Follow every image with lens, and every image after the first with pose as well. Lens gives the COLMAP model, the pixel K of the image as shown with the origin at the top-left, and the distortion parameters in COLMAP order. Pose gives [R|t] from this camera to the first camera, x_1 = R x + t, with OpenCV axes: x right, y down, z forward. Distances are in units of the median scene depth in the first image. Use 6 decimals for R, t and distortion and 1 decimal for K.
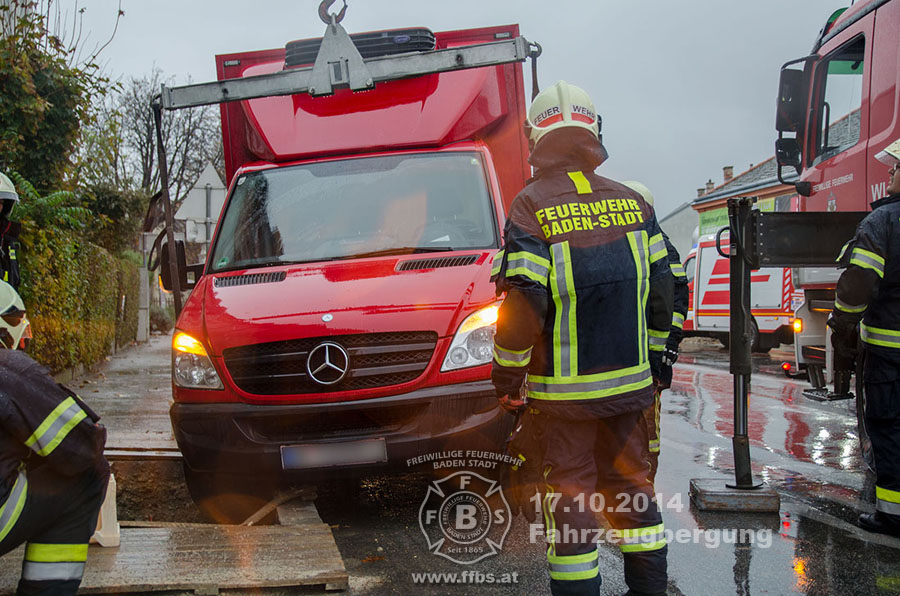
lens RADIAL K [[977.9, 0, 450.0], [0, 977.9, 298.0], [0, 0, 1]] dist [-0.020819, 0.191465]
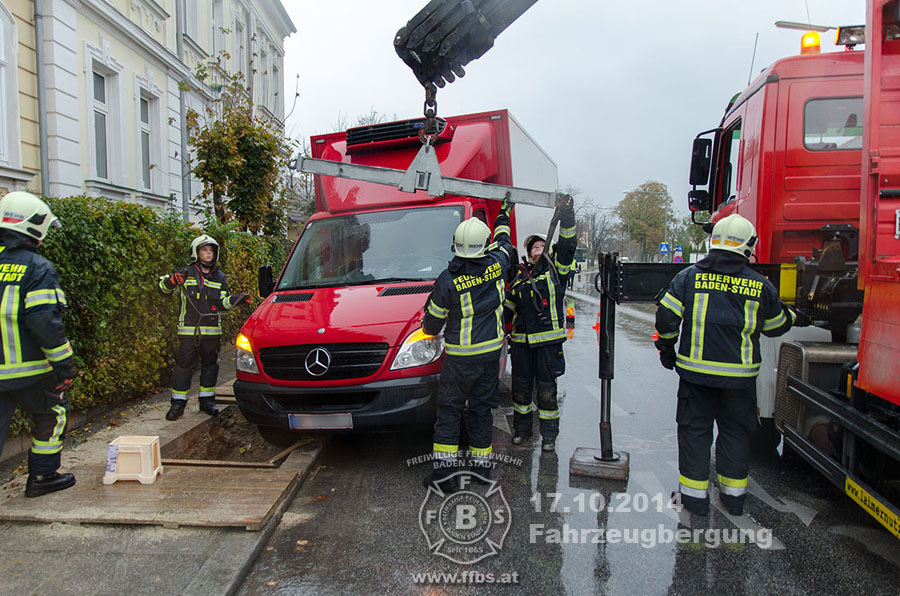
lens RADIAL K [[658.0, 0, 450.0], [0, 658.0, 298.0], [0, 0, 1]] dist [0.031075, -0.041687]
pose [[0.978183, 0.022753, -0.206497, 0.266828], [-0.009326, 0.997792, 0.065763, -0.095136], [0.207537, -0.062402, 0.976235, 0.042380]]
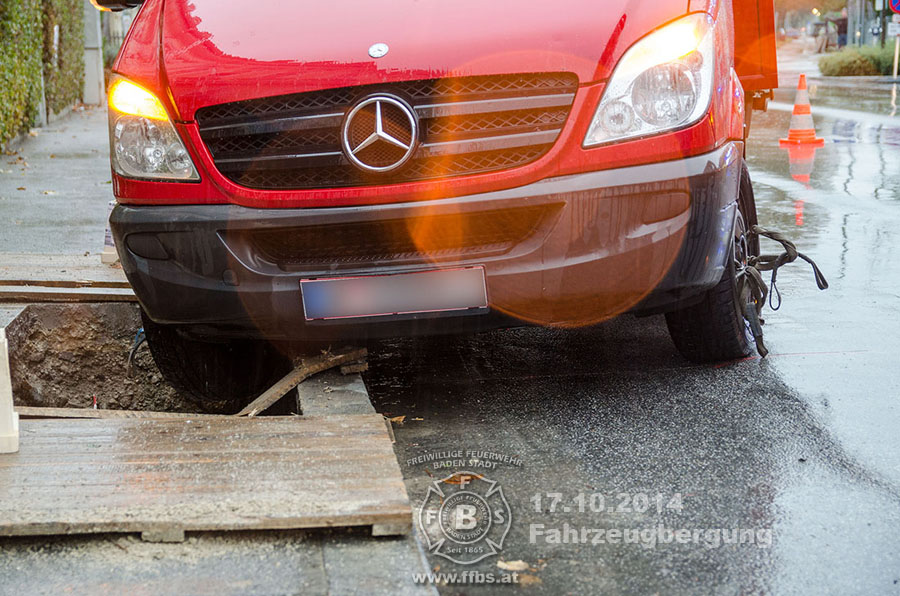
lens RADIAL K [[1617.9, 0, 450.0], [0, 1617.9, 298.0], [0, 0, 1]] dist [0.119122, 0.089692]
pose [[0.995233, 0.002912, -0.097479, 0.004602], [0.012999, 0.986675, 0.162186, 0.009434], [0.096652, -0.162680, 0.981934, 0.075697]]
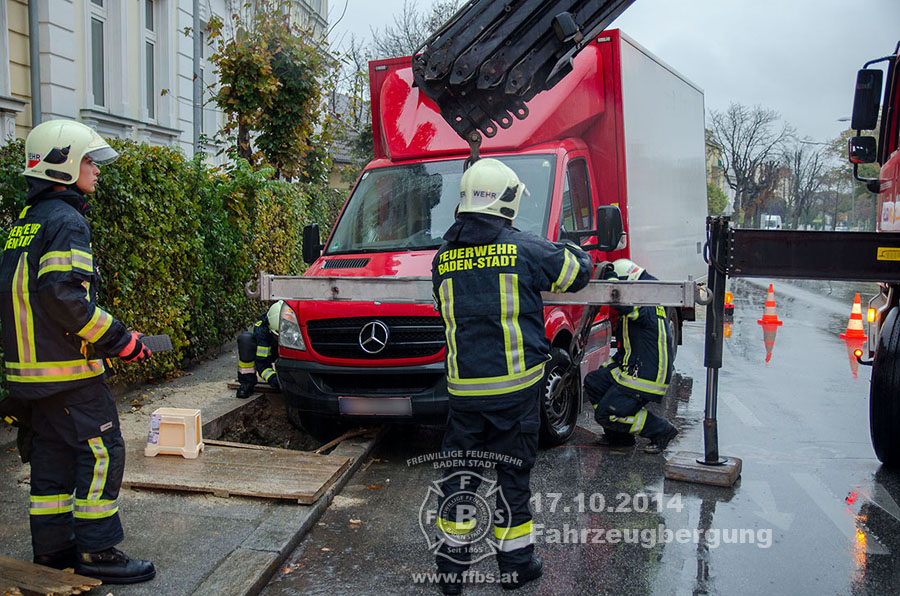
lens RADIAL K [[1022.6, 0, 450.0], [0, 1022.6, 298.0], [0, 0, 1]] dist [-0.001409, 0.189606]
pose [[0.946780, 0.053467, -0.317411, 0.377410], [-0.027033, 0.995832, 0.087112, -0.100868], [0.320745, -0.073895, 0.944278, -0.242487]]
